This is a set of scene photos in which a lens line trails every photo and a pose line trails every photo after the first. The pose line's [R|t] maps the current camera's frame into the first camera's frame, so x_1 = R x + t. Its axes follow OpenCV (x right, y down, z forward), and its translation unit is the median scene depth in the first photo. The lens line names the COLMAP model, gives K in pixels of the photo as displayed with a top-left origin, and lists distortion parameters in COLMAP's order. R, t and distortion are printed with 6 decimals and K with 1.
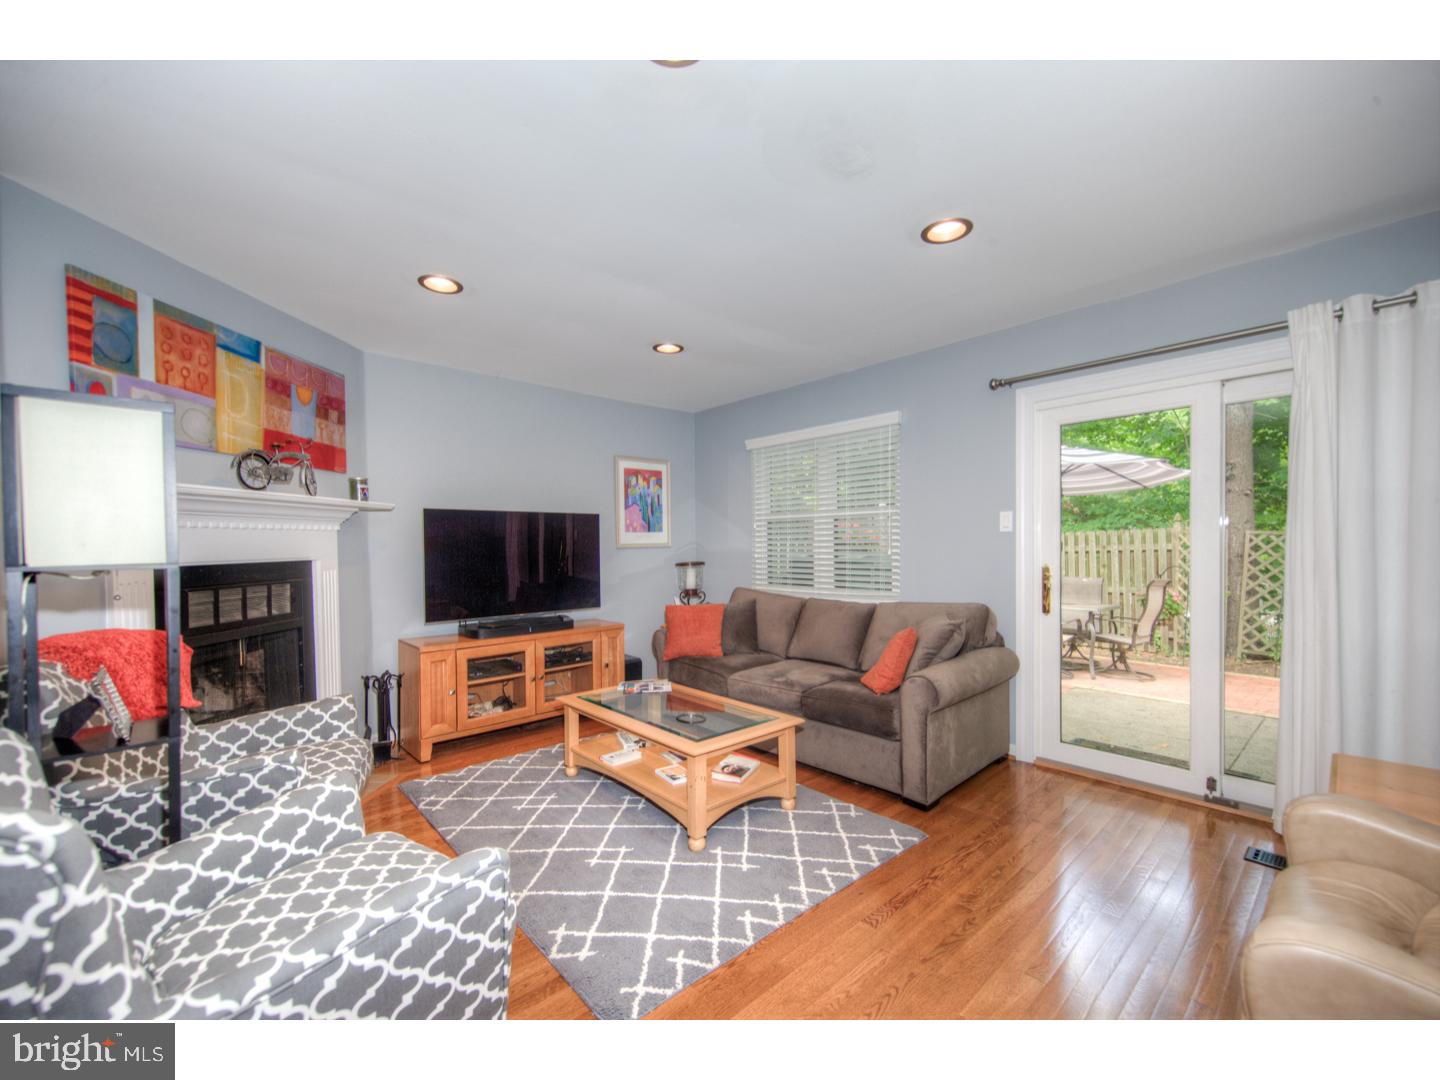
lens RADIAL K [[601.9, 0, 716.5], [0, 601.9, 545.5], [0, 0, 1]] dist [-0.000984, 0.000091]
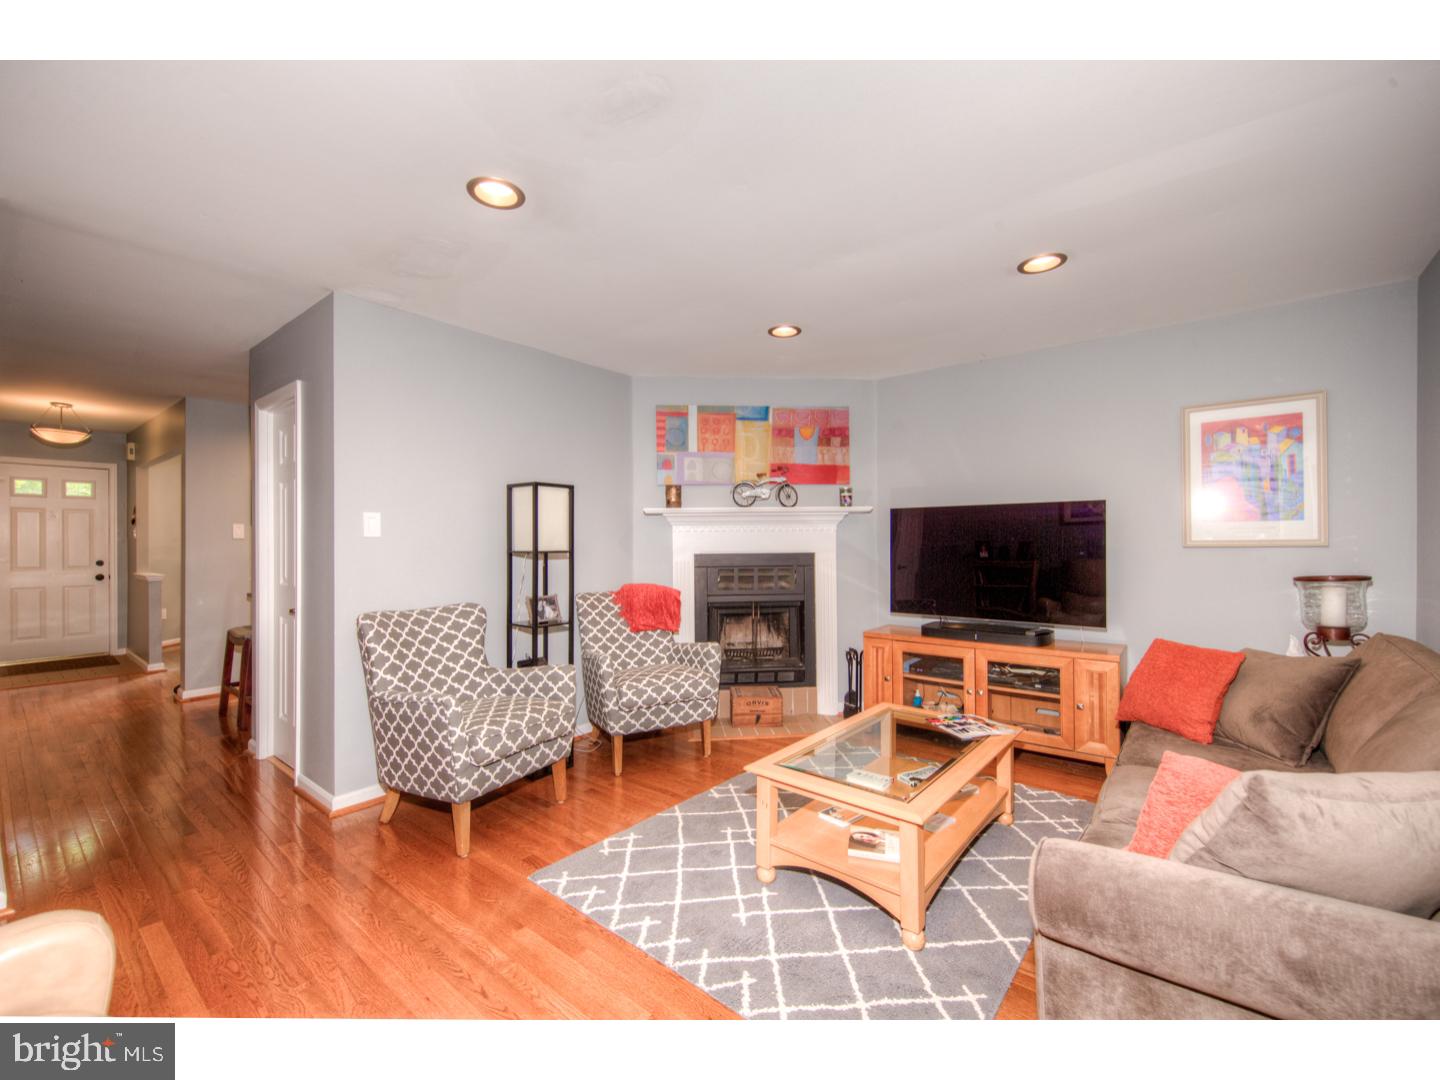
lens RADIAL K [[601.9, 0, 716.5], [0, 601.9, 545.5], [0, 0, 1]] dist [-0.000984, 0.000091]
pose [[0.119333, 0.010867, -0.992795, 0.627108], [-0.001982, 0.999941, 0.010707, -0.005818], [0.992852, 0.000690, 0.119347, 0.600126]]
